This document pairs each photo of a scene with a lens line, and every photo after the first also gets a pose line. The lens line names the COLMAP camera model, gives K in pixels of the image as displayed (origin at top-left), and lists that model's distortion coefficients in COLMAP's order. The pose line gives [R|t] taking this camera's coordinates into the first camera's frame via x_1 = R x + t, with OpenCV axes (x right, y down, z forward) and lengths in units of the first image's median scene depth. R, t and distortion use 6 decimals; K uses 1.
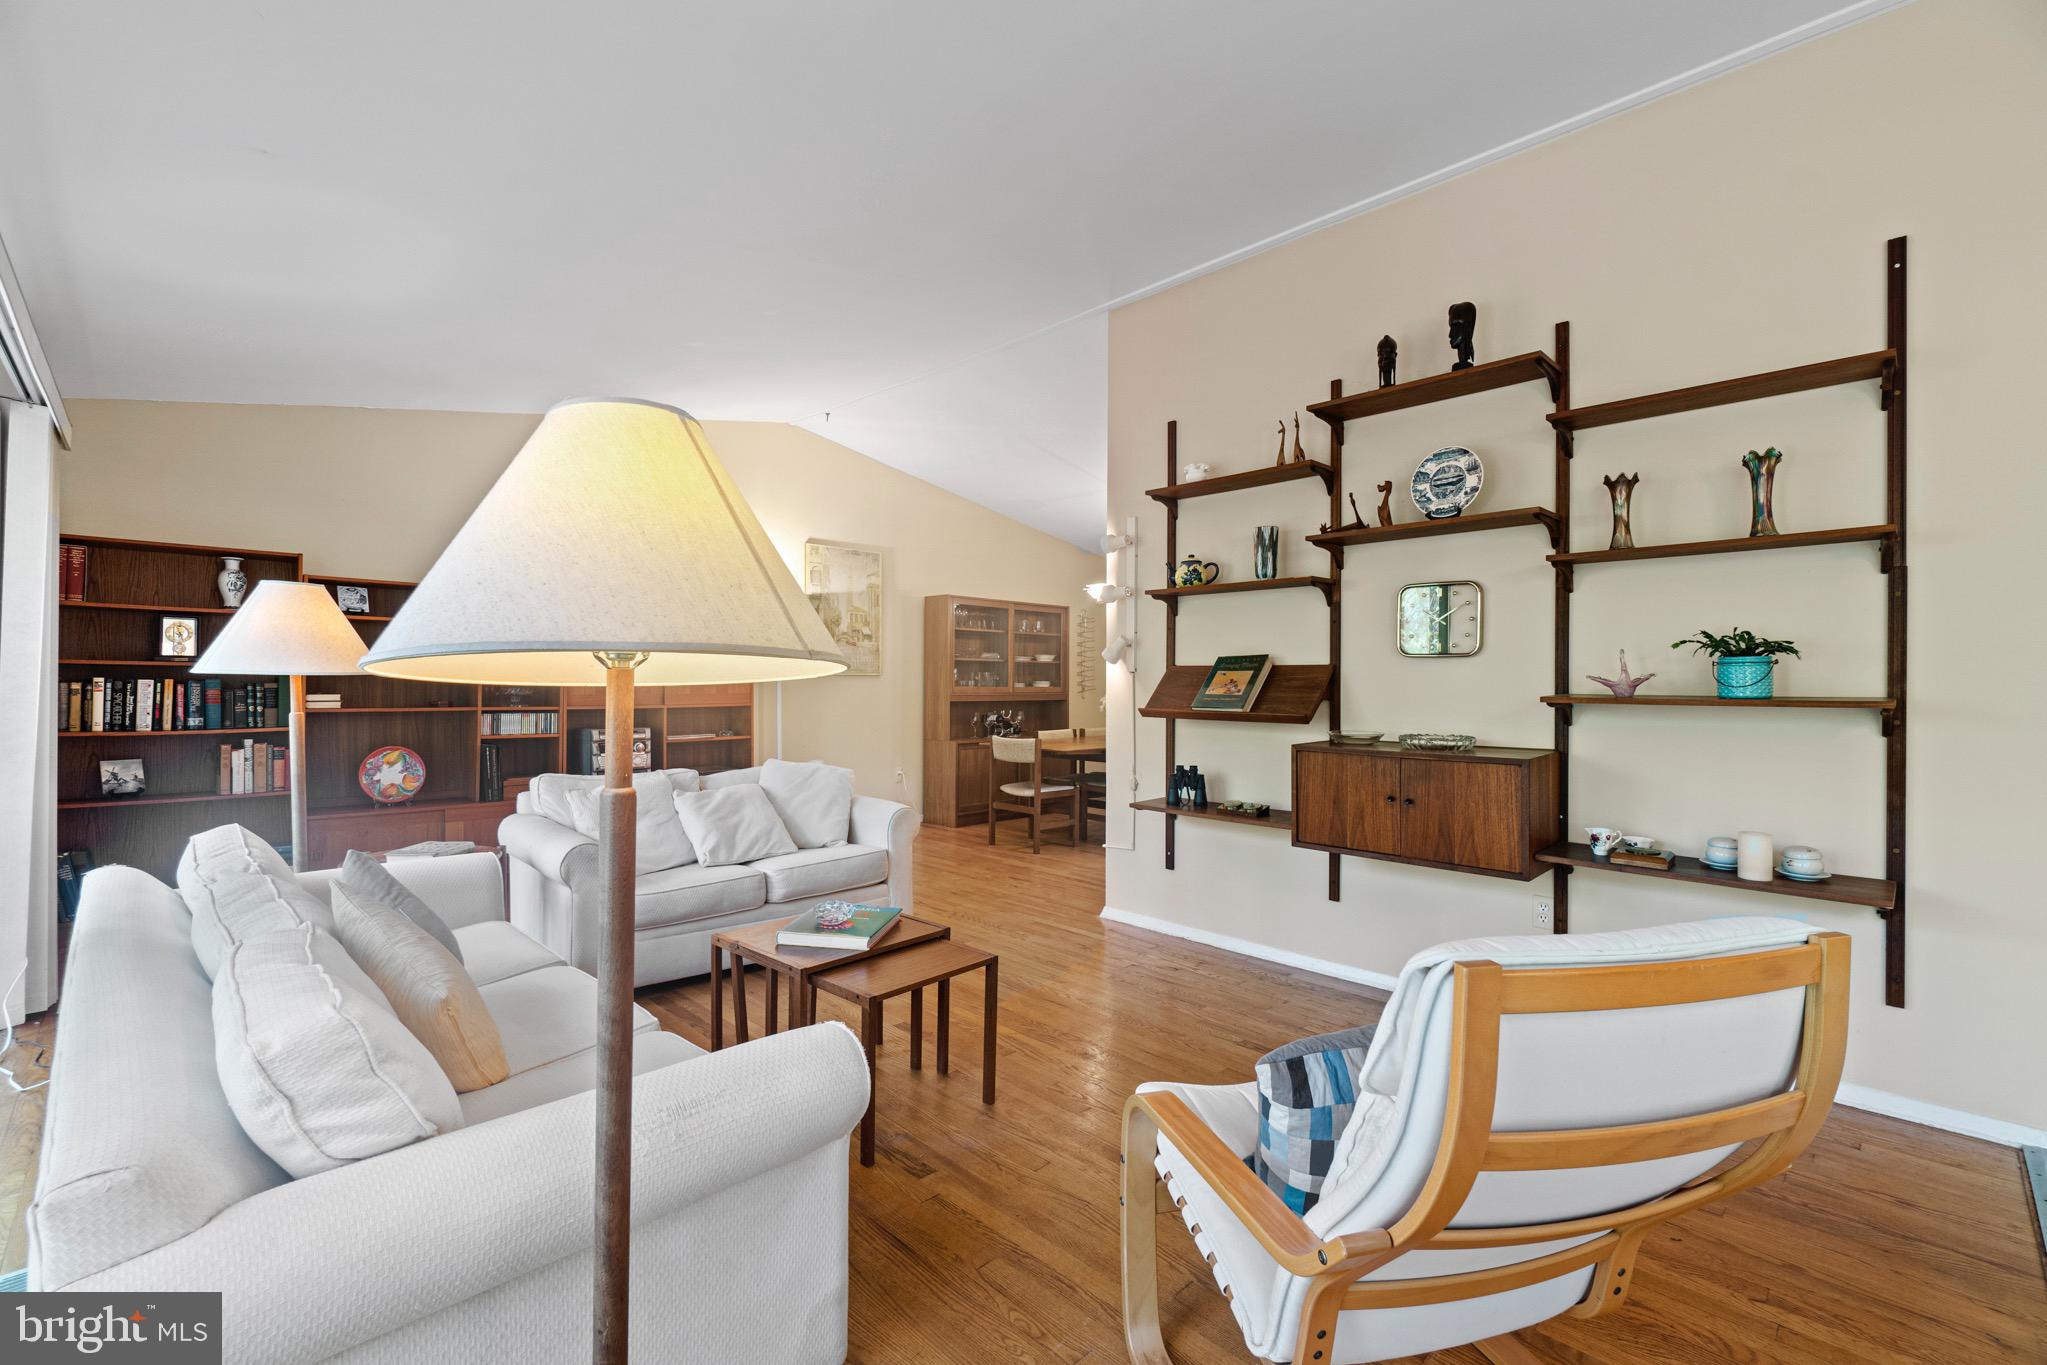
lens RADIAL K [[879.6, 0, 1015.5], [0, 879.6, 682.6], [0, 0, 1]] dist [-0.001751, 0.000324]
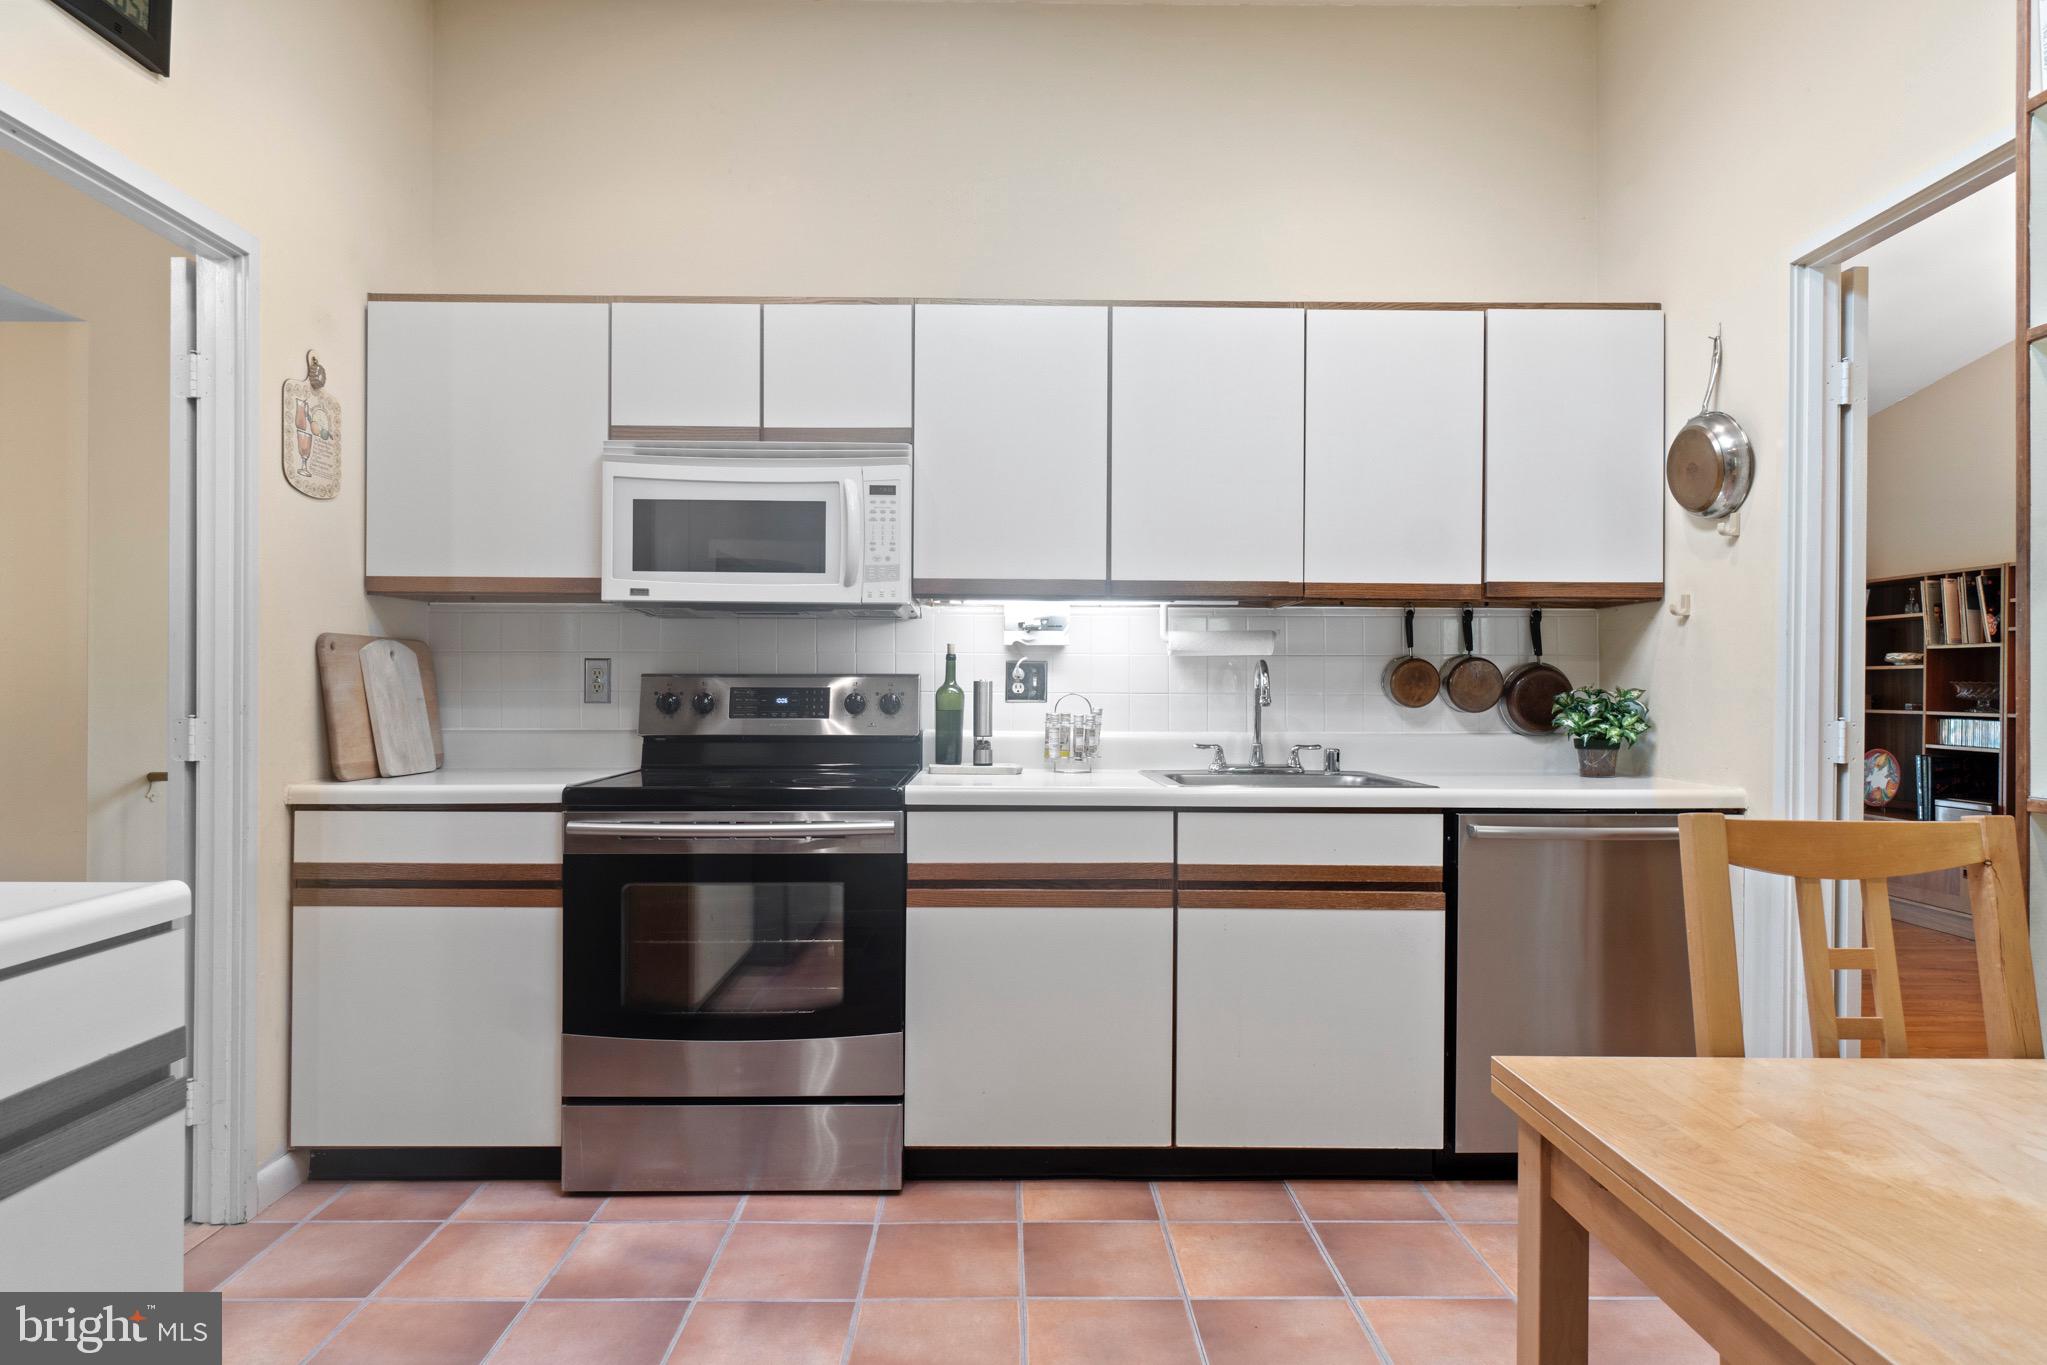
lens RADIAL K [[1134.5, 0, 996.0], [0, 1134.5, 683.7], [0, 0, 1]] dist [-0.000880, -0.000058]
pose [[-0.693554, -0.009153, -0.720346, 0.978977], [-0.004646, 0.999955, -0.008233, 0.017325], [0.720389, -0.002363, -0.693566, 1.313551]]
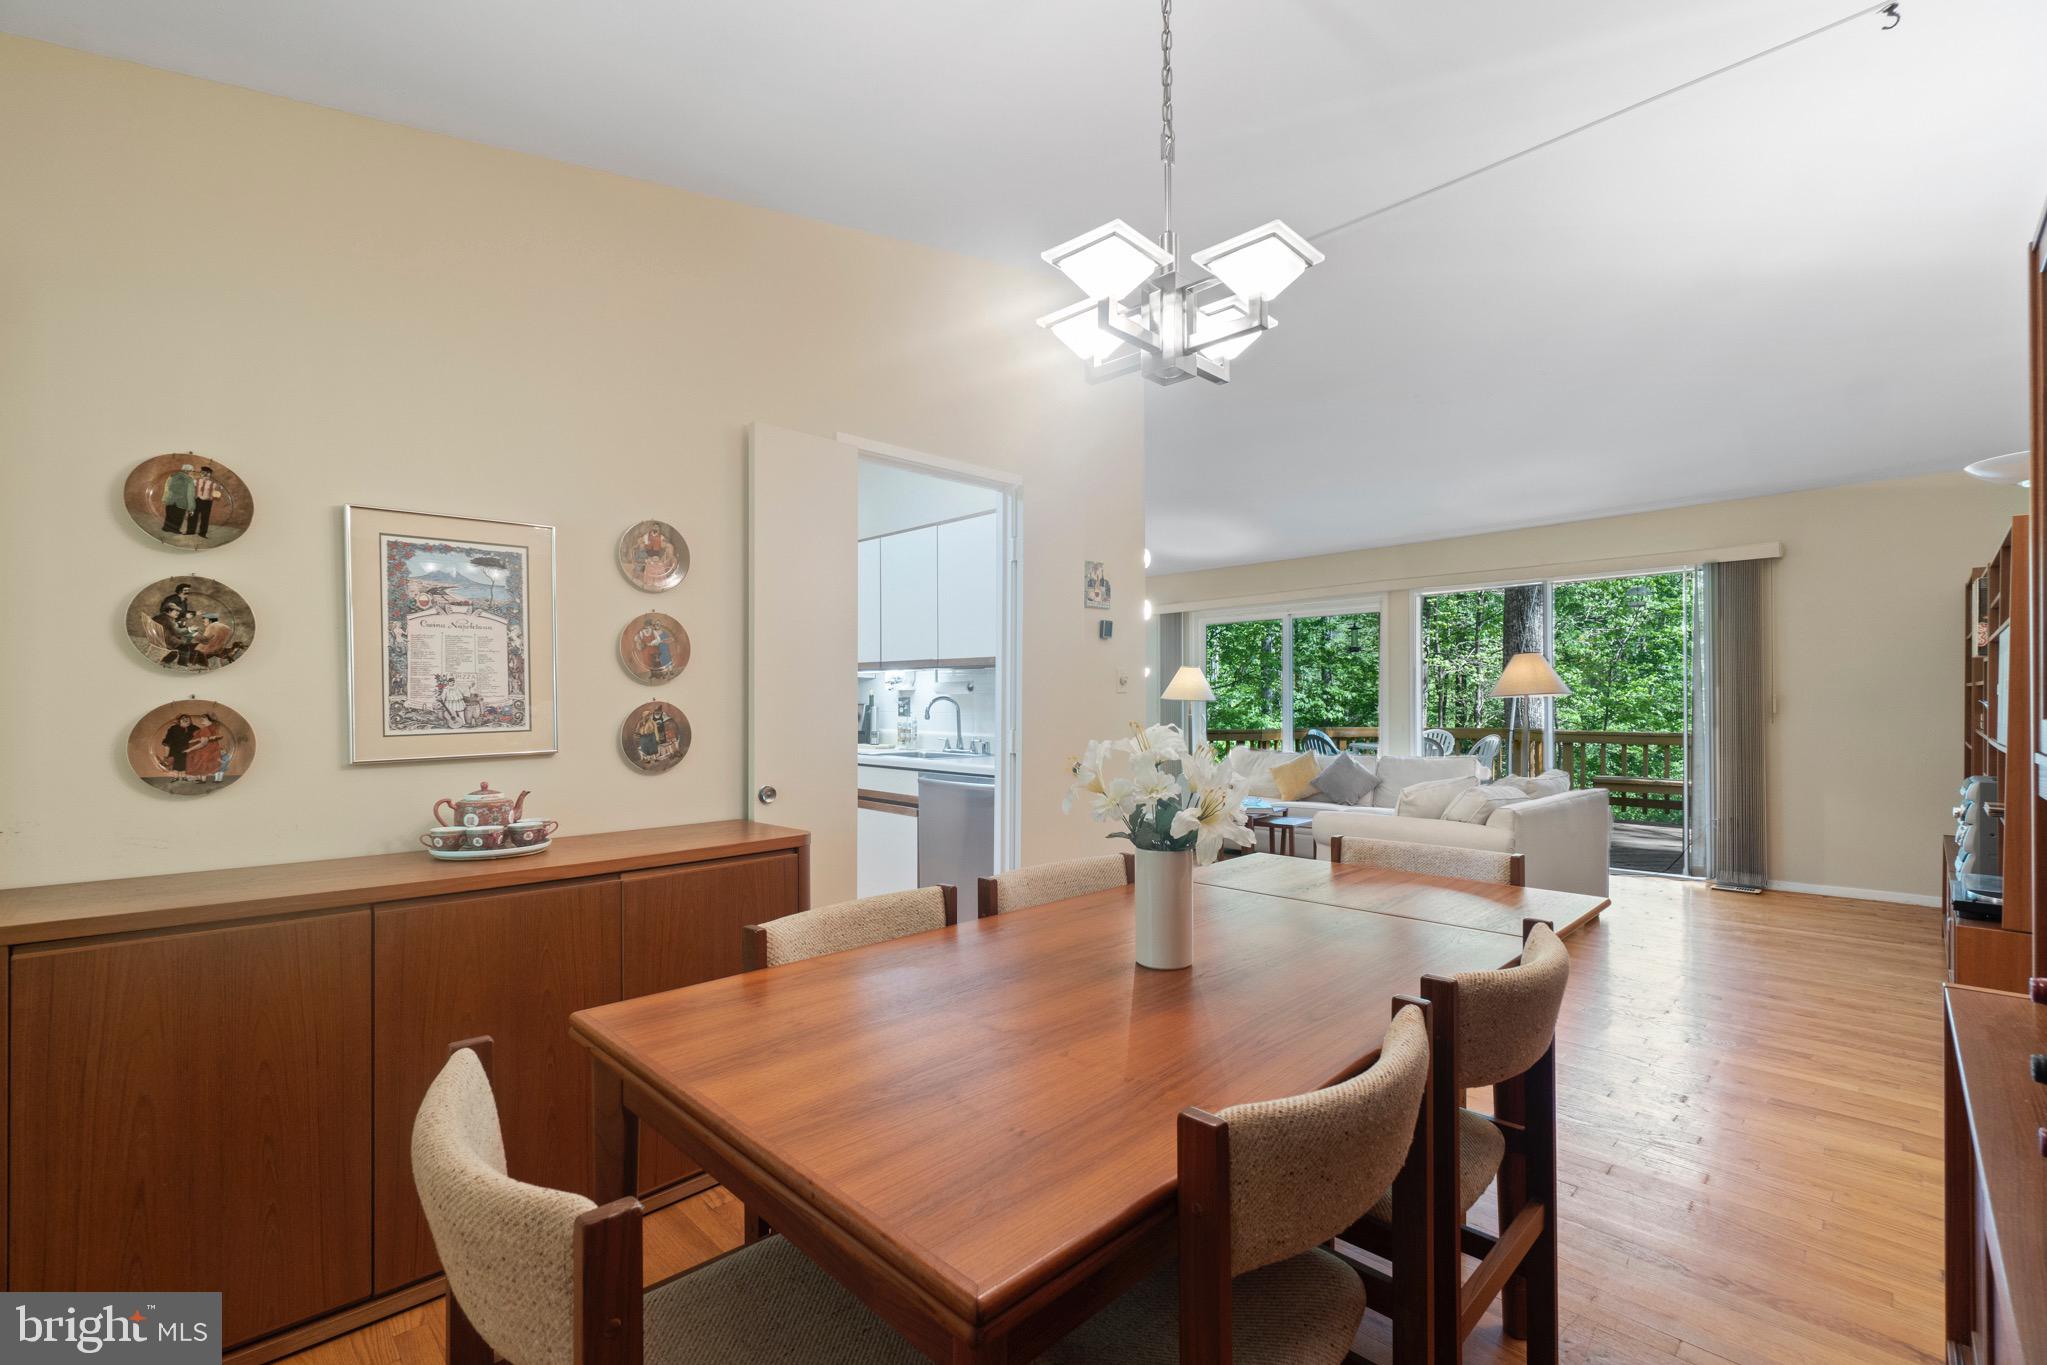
lens RADIAL K [[893.4, 0, 1007.2], [0, 893.4, 690.7], [0, 0, 1]] dist [0.001078, 0.000293]
pose [[-0.999950, -0.001627, 0.009846, 0.258983], [-0.001759, 0.999909, -0.013404, 0.003062], [-0.009823, -0.013420, -0.999862, 2.079713]]
